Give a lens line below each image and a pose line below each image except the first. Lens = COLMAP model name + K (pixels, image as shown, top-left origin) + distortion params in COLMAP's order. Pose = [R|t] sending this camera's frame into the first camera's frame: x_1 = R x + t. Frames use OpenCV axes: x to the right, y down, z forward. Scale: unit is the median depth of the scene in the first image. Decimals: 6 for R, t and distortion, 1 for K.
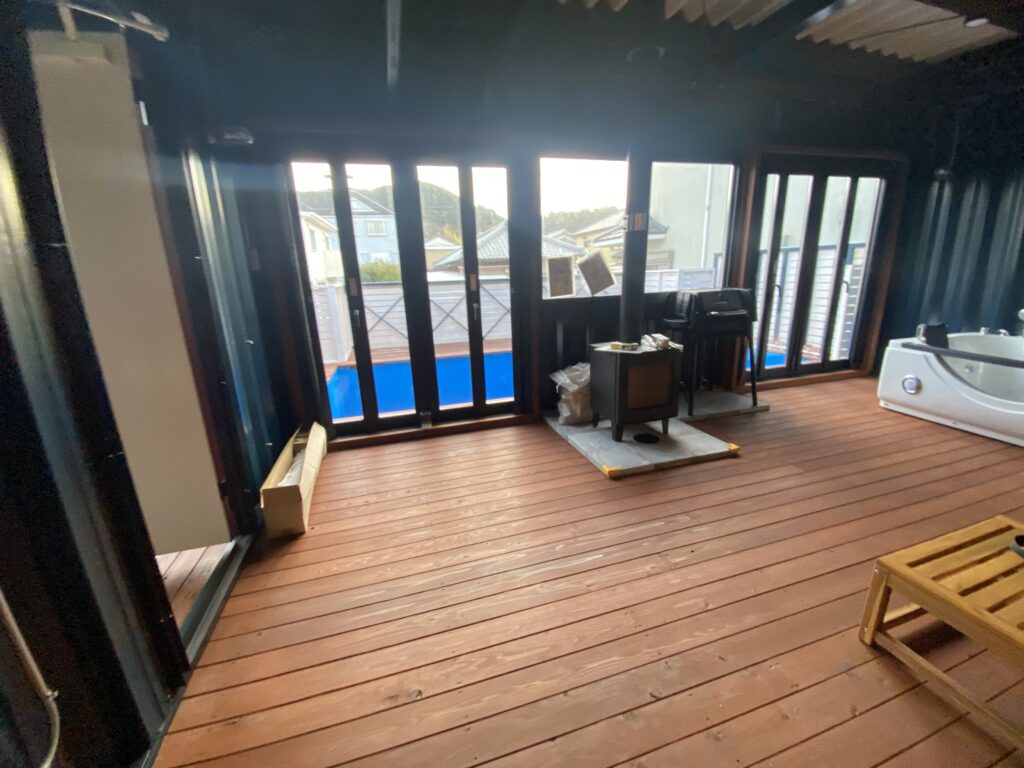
lens RADIAL K [[410.7, 0, 508.0], [0, 410.7, 390.3], [0, 0, 1]] dist [-0.030446, -0.000529]
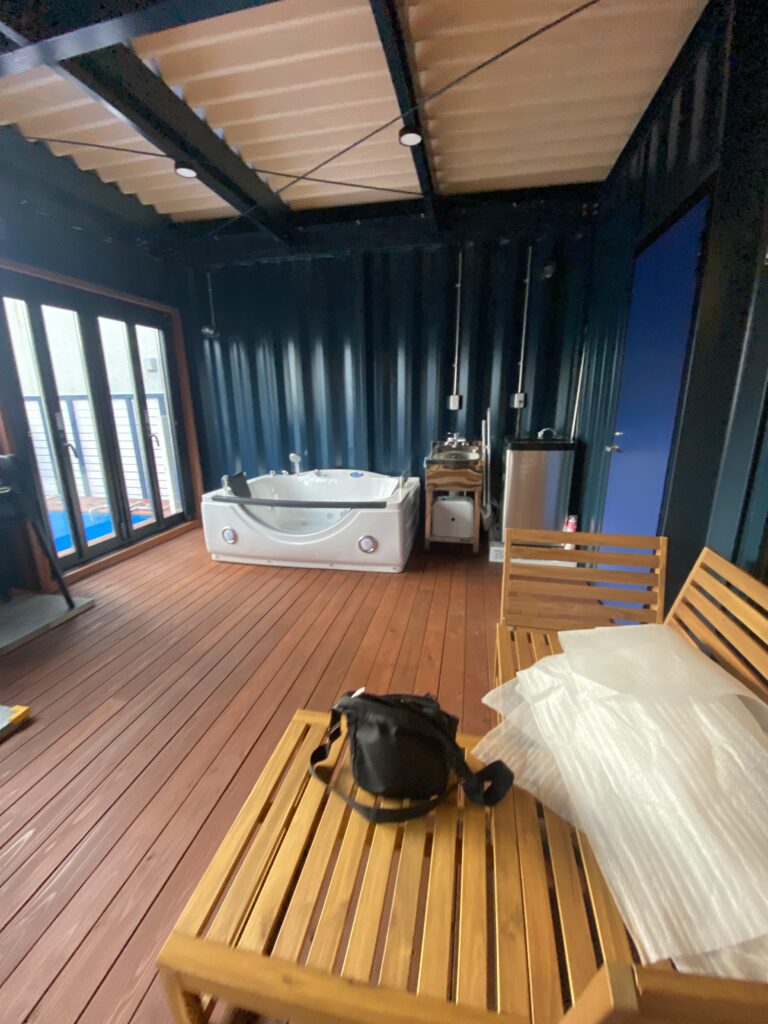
lens RADIAL K [[410.7, 0, 389.8], [0, 410.7, 511.4], [0, 0, 1]] dist [-0.030446, -0.000529]
pose [[0.451819, -0.195704, 0.870379, 0.272674], [0.227321, 0.968692, 0.099805, -0.079319], [-0.862661, 0.152762, 0.482161, 0.114832]]
